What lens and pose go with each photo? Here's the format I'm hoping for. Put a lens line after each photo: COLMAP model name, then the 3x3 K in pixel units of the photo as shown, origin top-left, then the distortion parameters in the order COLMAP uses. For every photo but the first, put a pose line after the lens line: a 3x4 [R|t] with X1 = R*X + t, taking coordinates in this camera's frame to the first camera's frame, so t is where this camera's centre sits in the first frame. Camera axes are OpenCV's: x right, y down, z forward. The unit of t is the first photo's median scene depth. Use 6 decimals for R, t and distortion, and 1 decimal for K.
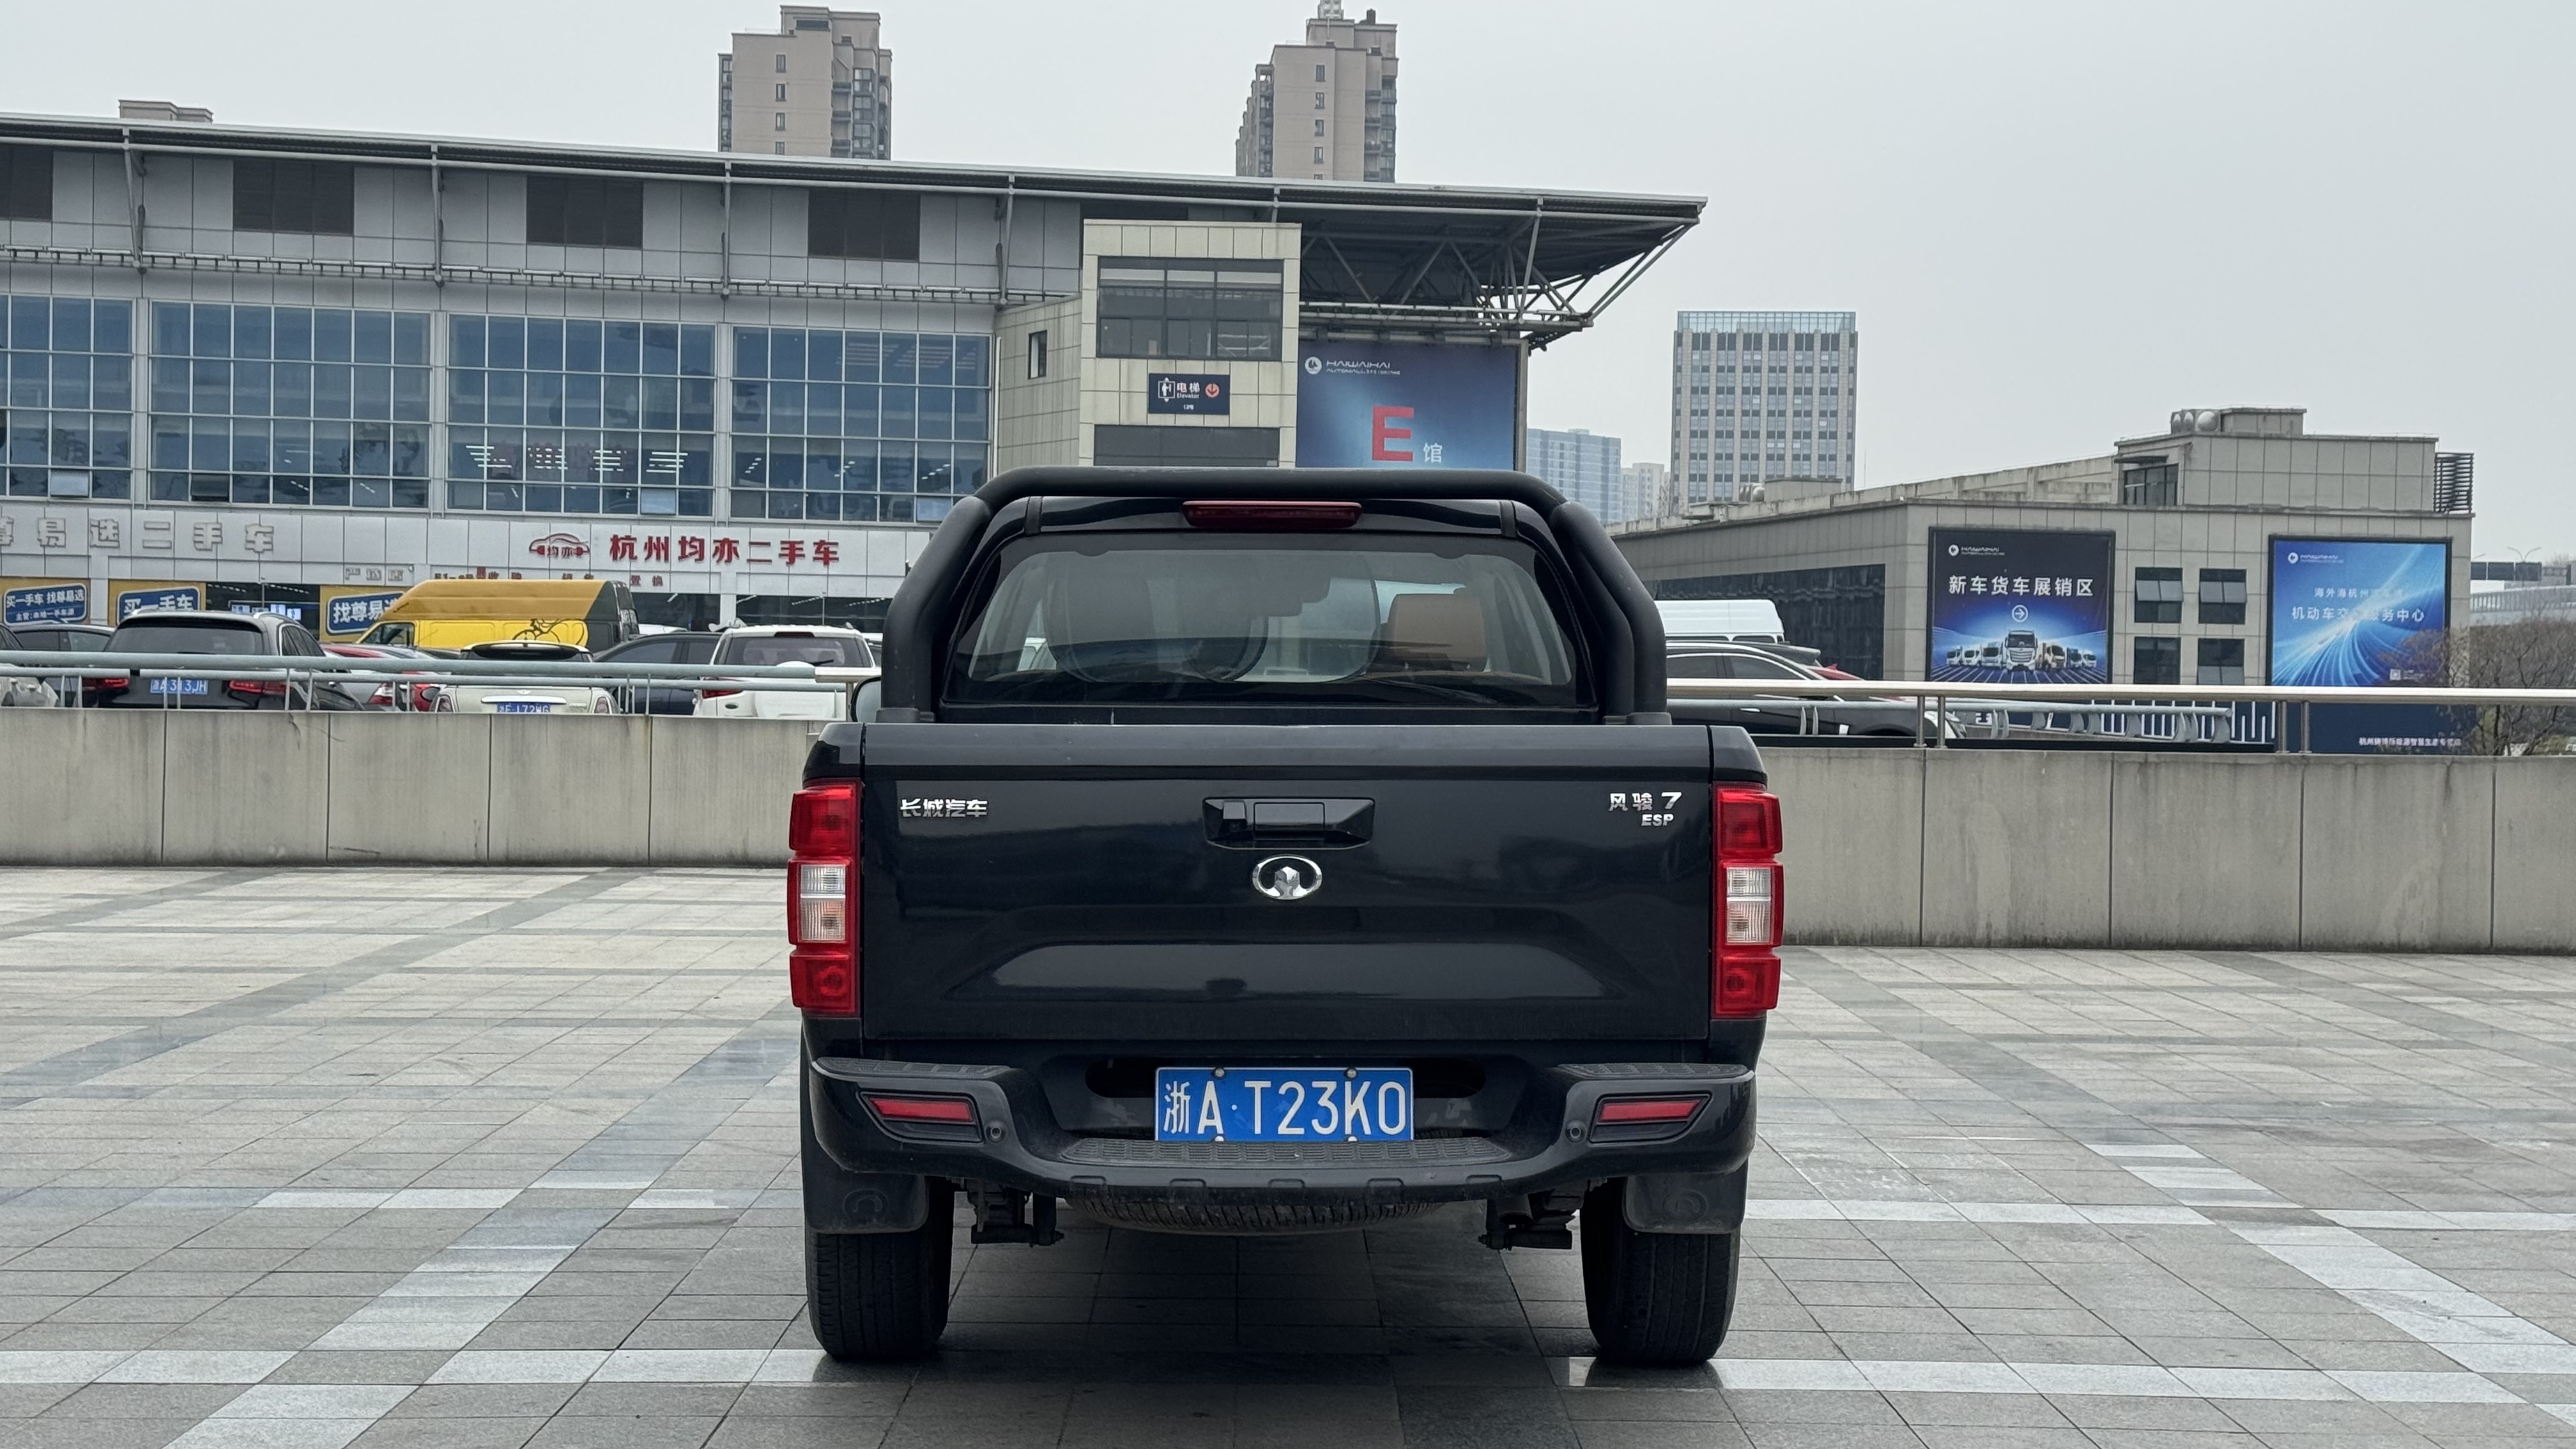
lens RADIAL K [[3608.0, 0, 1273.1], [0, 3608.0, 733.0], [0, 0, 1]] dist [0.105863, 0.000000]
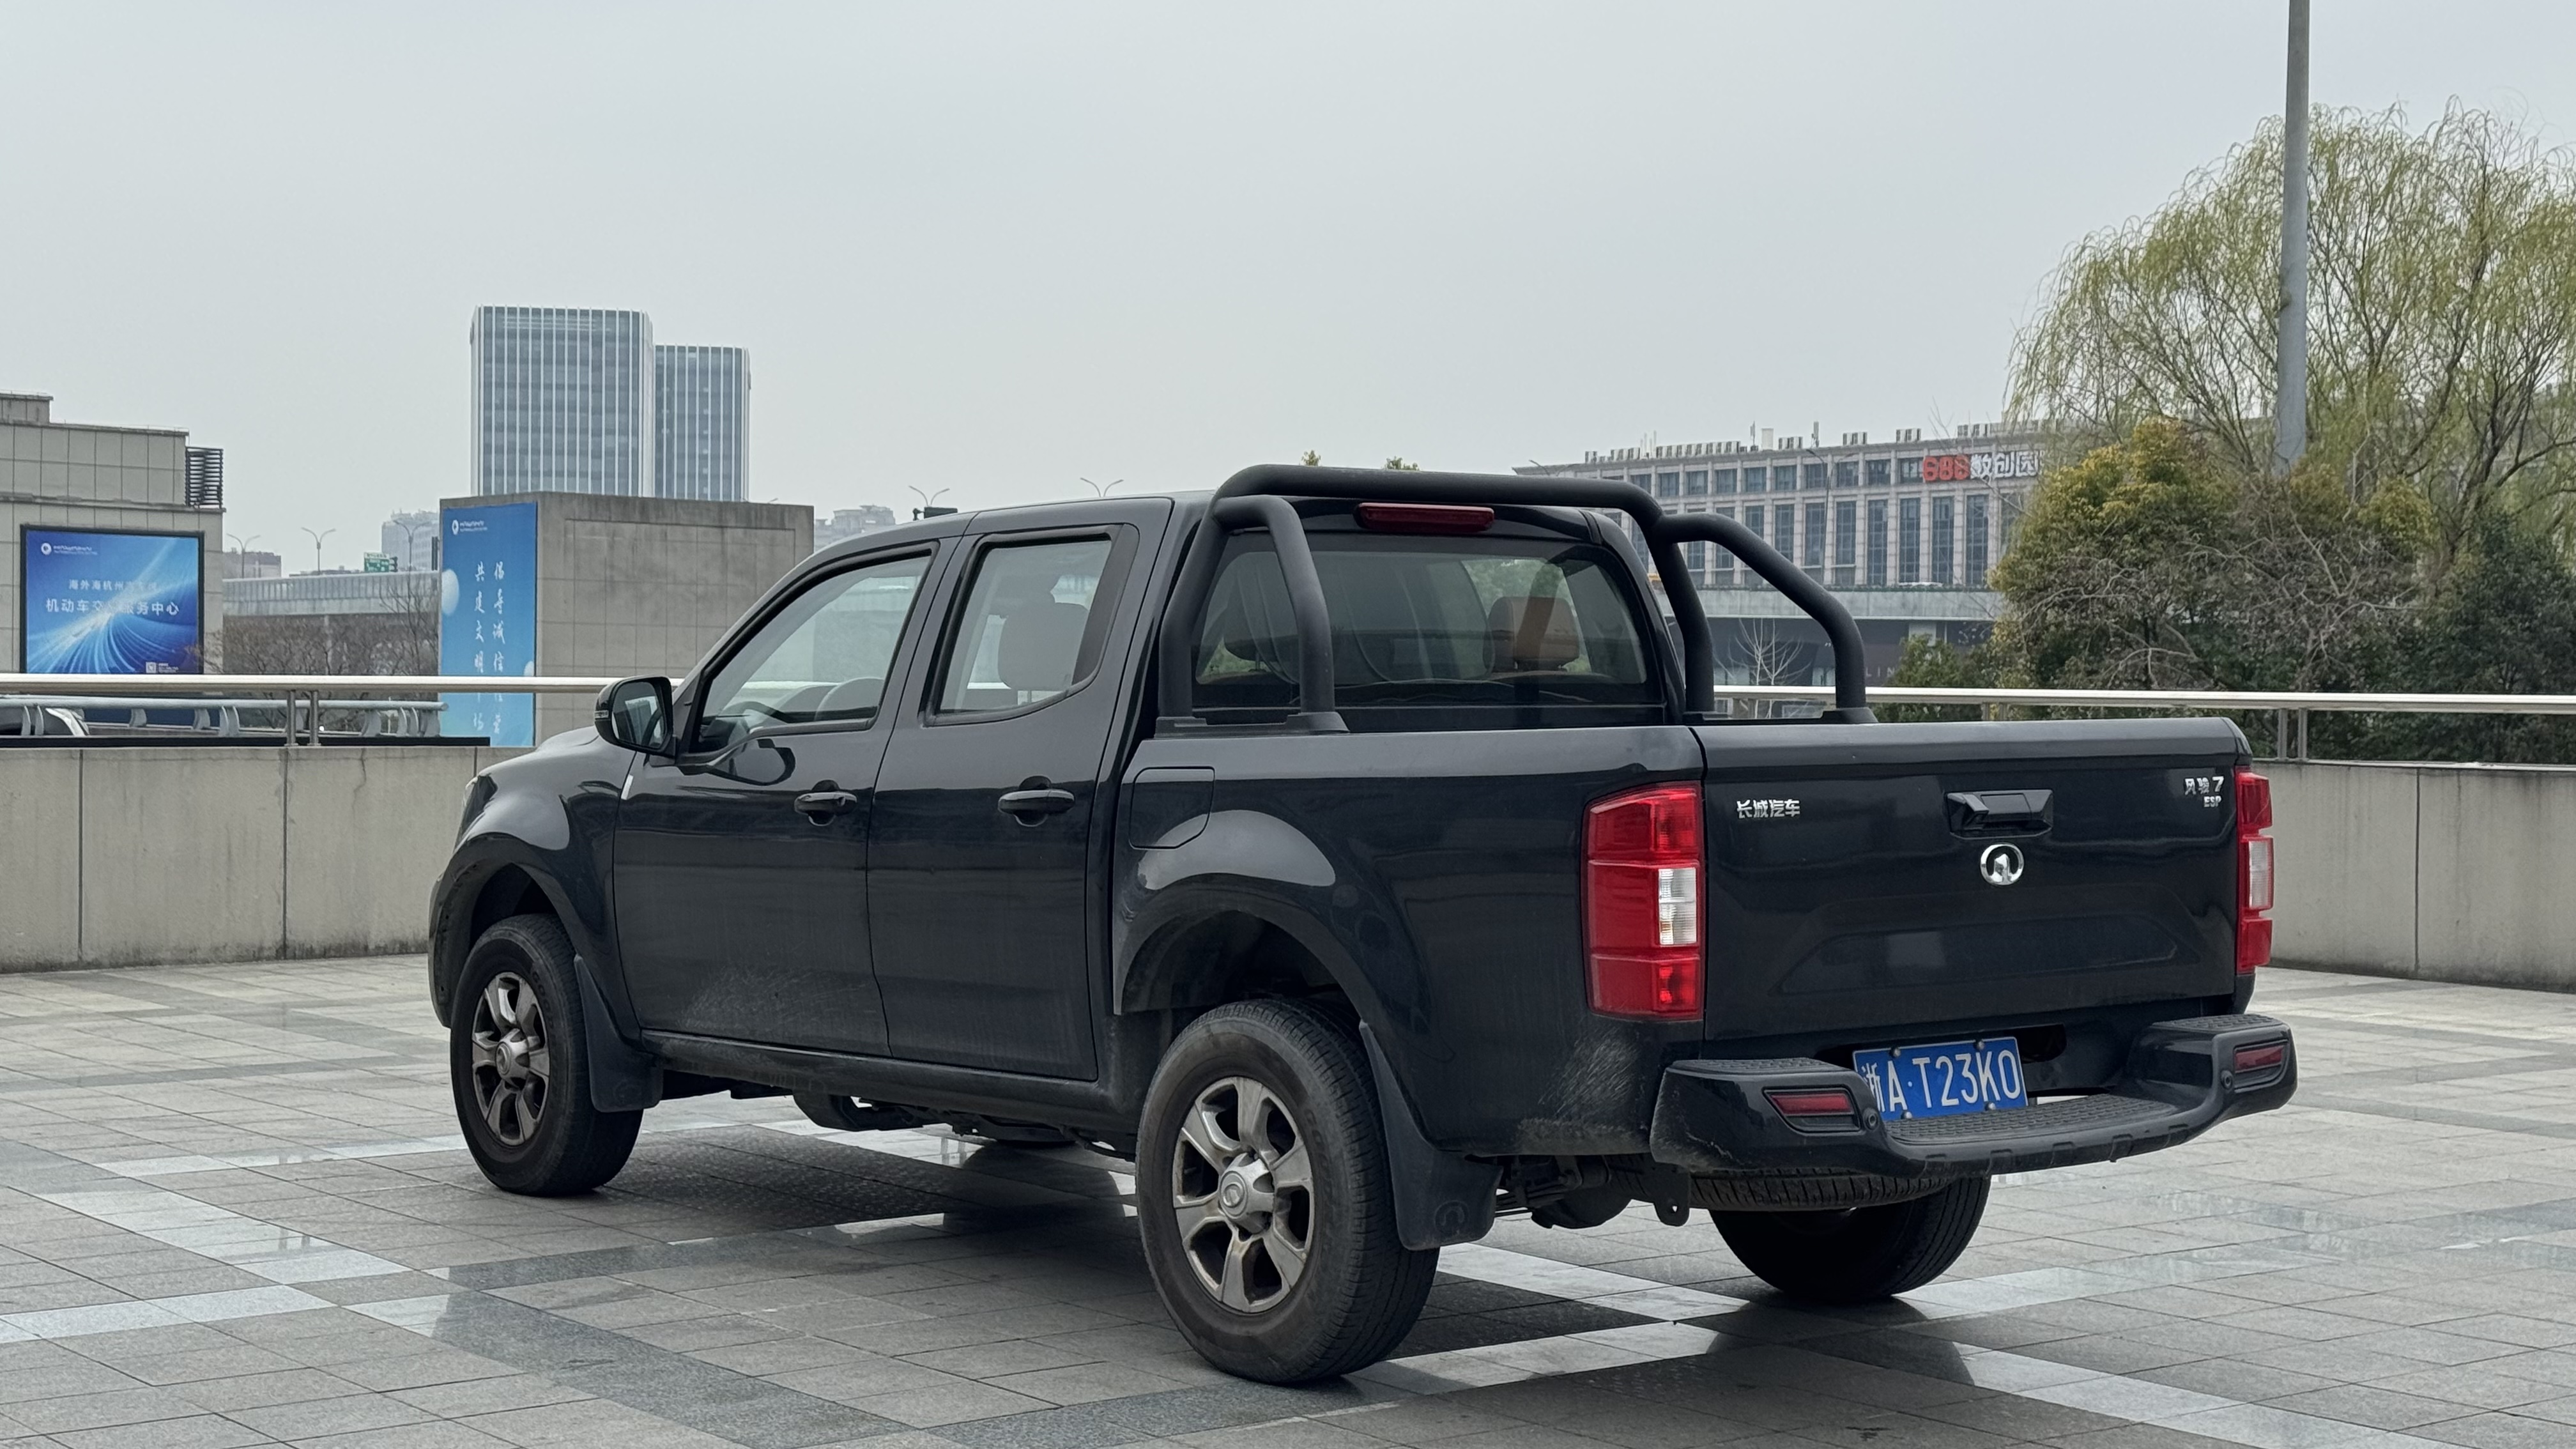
lens RADIAL K [[3608.0, 0, 1297.5], [0, 3608.0, 725.2], [0, 0, 1]] dist [0.105863, 0.000000]
pose [[0.795095, -0.015438, 0.606289, -0.179420], [0.015459, 0.999867, 0.005186, -0.002225], [-0.606288, 0.005249, 0.795228, 0.059438]]
